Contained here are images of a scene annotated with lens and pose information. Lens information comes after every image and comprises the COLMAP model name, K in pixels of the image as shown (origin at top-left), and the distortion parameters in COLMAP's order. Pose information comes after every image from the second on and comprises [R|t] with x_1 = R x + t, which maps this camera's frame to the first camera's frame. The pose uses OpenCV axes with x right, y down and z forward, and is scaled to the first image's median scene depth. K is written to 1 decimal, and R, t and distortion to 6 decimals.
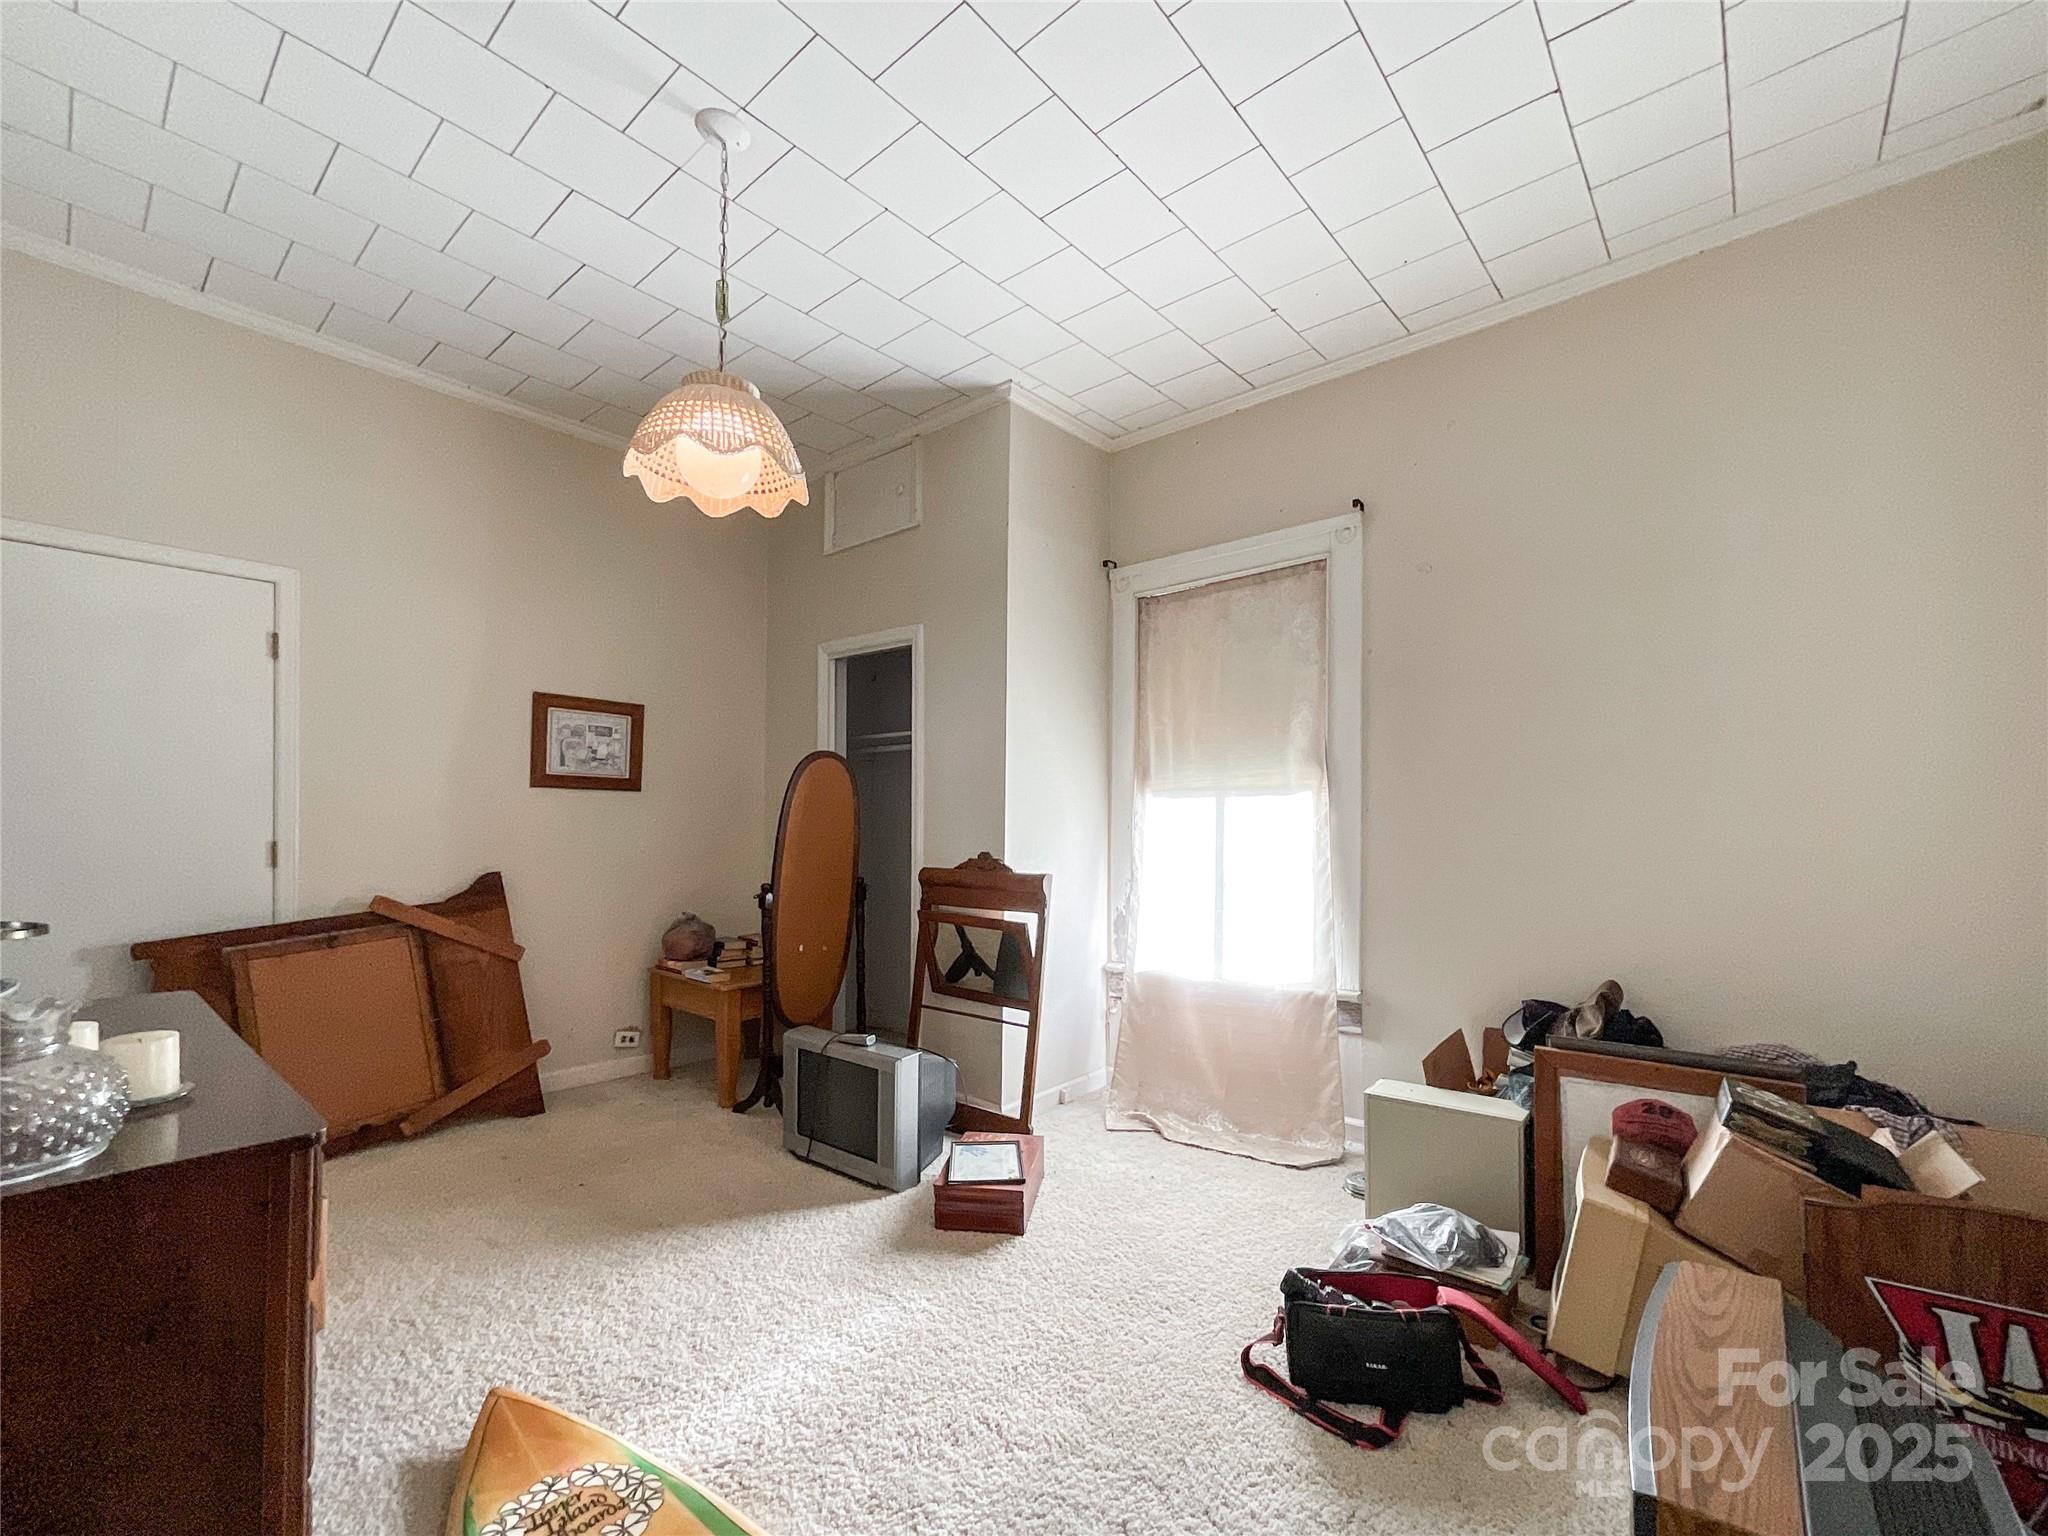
lens RADIAL K [[848.3, 0, 1027.3], [0, 848.3, 825.1], [0, 0, 1]] dist [-0.012711, 0.003257]
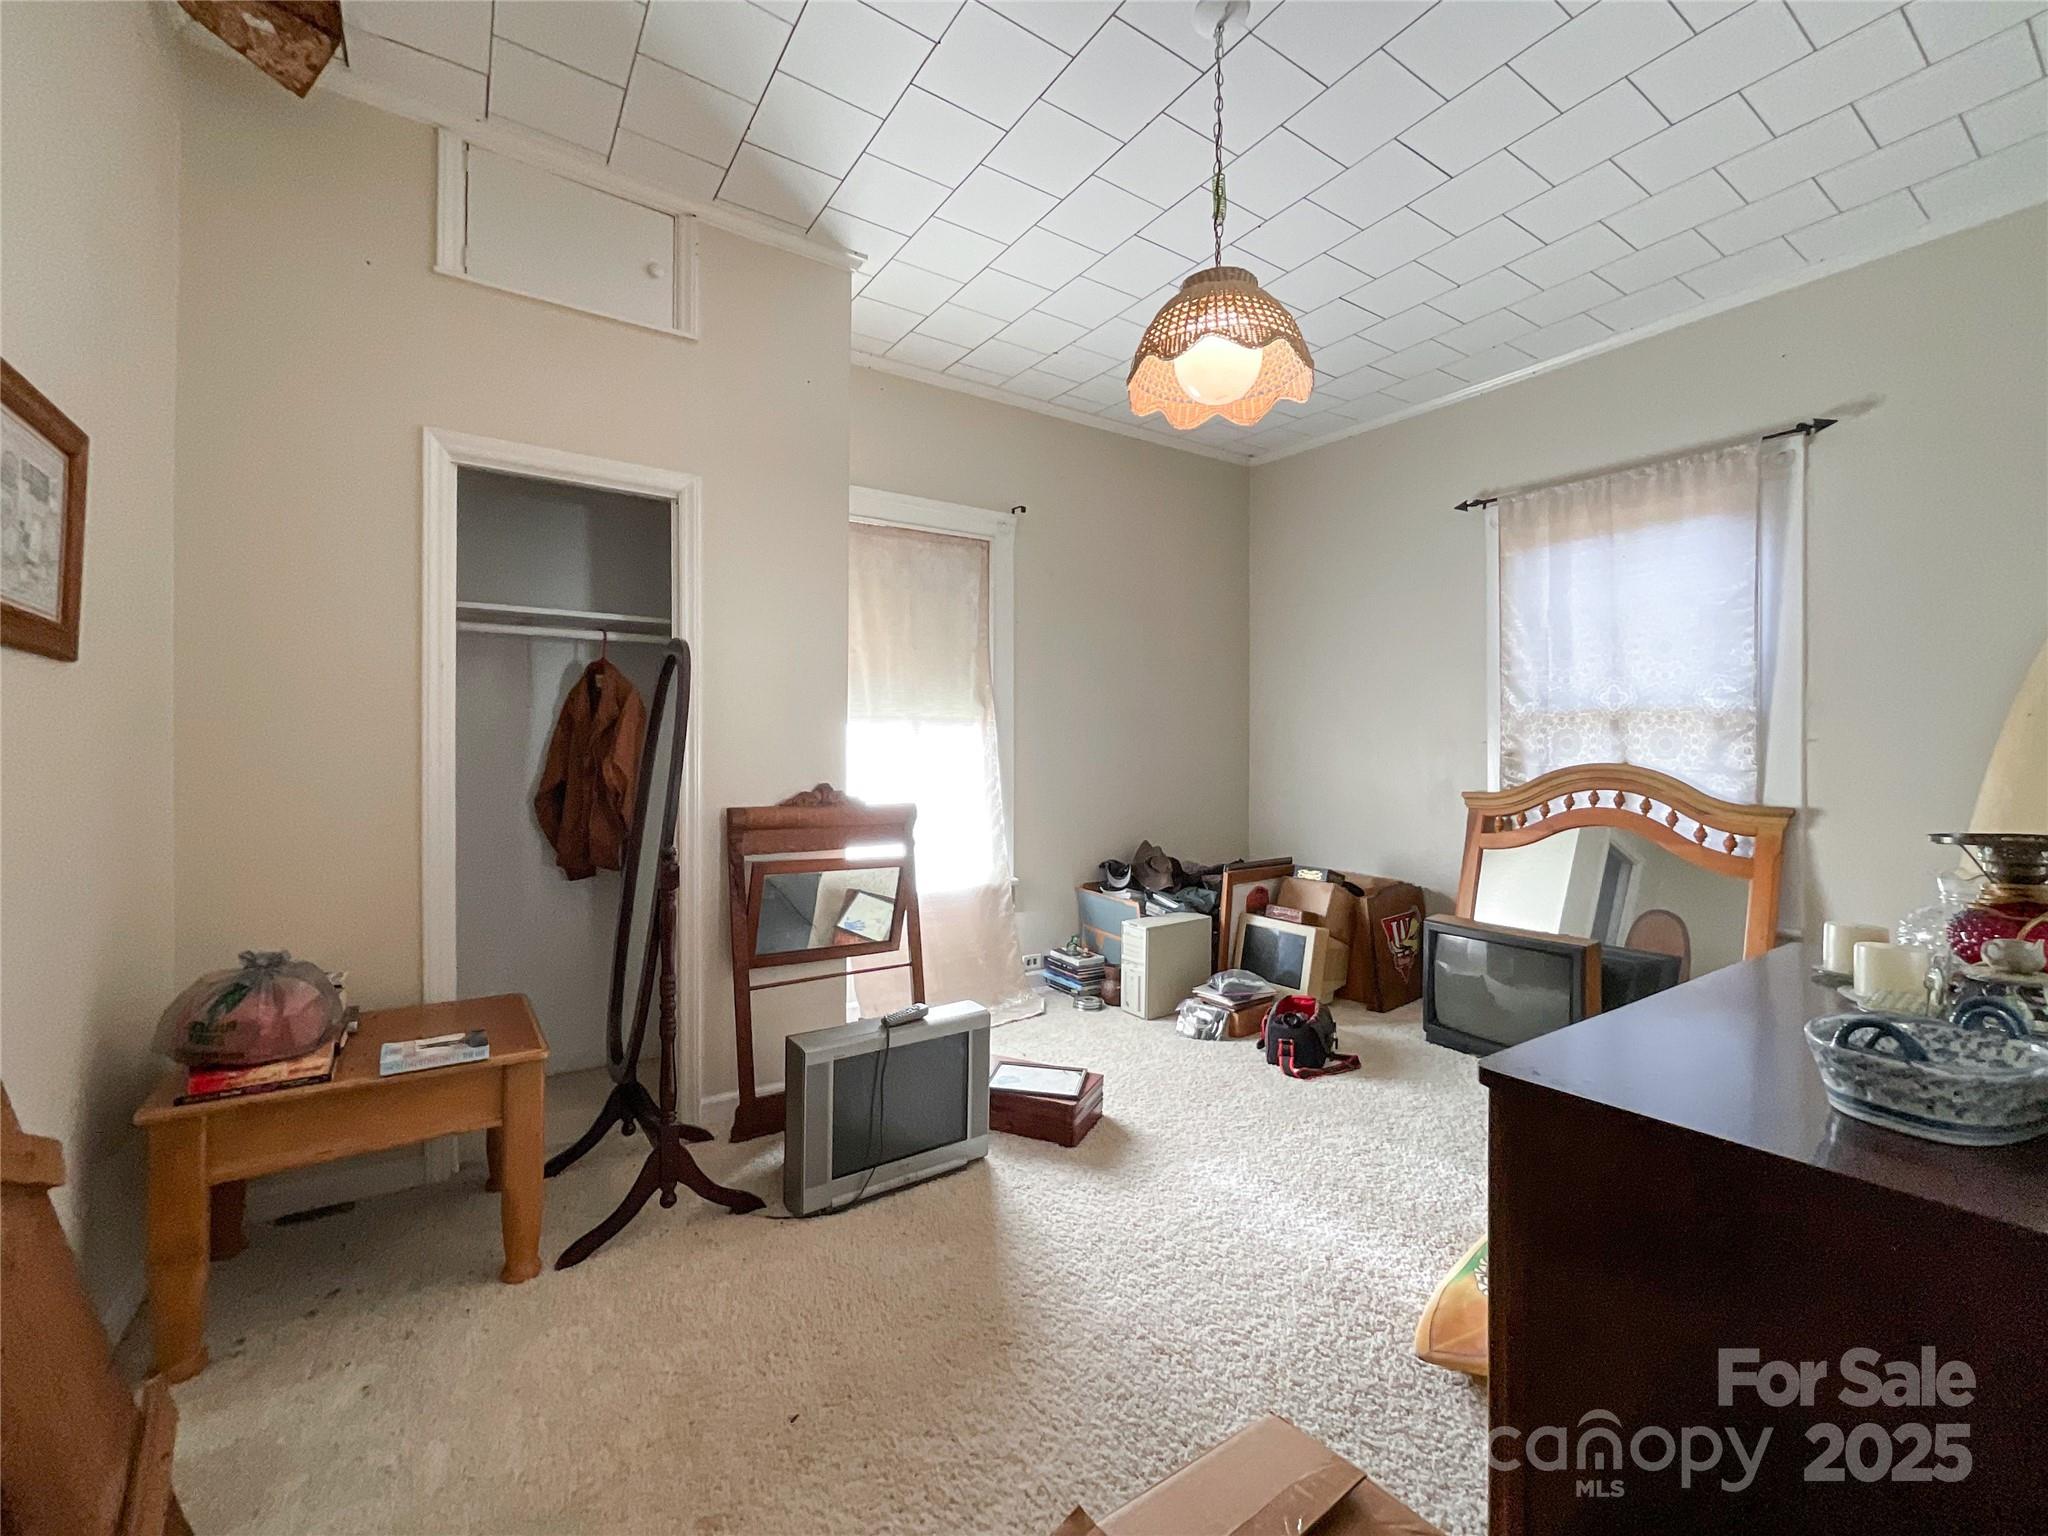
lens RADIAL K [[848.3, 0, 1030.7], [0, 848.3, 750.3], [0, 0, 1]] dist [-0.012711, 0.003257]
pose [[0.271512, 0.002787, 0.962431, -0.859807], [-0.001872, 0.999995, -0.002368, 0.000062], [-0.962433, -0.001158, 0.271516, 0.600083]]
